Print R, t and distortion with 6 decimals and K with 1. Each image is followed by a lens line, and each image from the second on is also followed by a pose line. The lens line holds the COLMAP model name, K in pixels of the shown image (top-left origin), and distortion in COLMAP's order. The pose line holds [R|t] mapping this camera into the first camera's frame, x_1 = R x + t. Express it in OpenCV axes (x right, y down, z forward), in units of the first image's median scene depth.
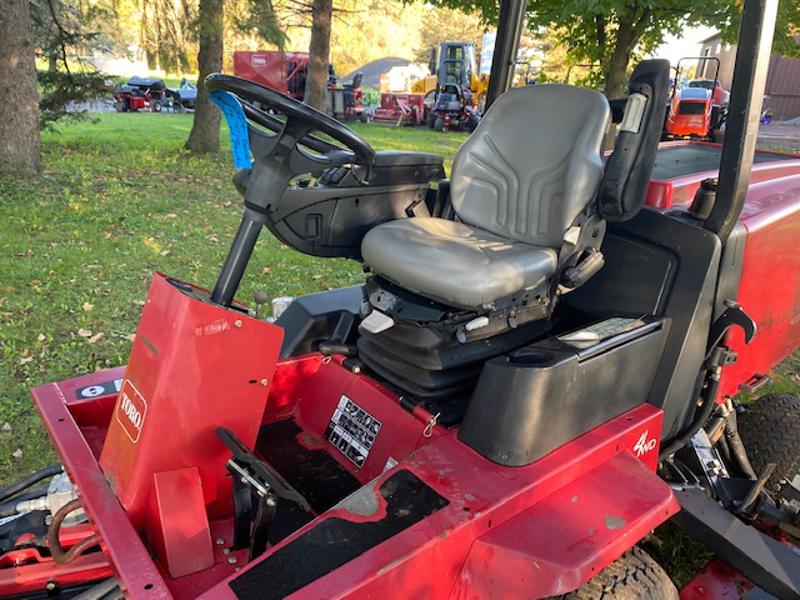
lens RADIAL K [[619.8, 0, 397.0], [0, 619.8, 295.6], [0, 0, 1]] dist [-0.000185, -0.002127]
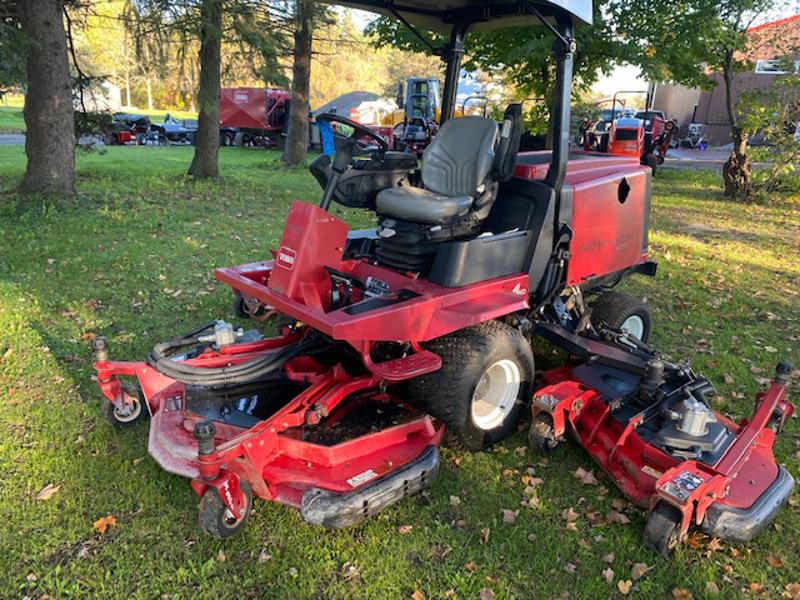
lens RADIAL K [[601.9, 0, 400.0], [0, 601.9, 300.0], [0, 0, 1]] dist [0.036840, -0.073584]
pose [[0.998437, -0.025017, 0.049968, -0.013279], [0.026738, 0.999061, -0.034079, 0.046551], [-0.049069, 0.035362, 0.998169, -0.135887]]
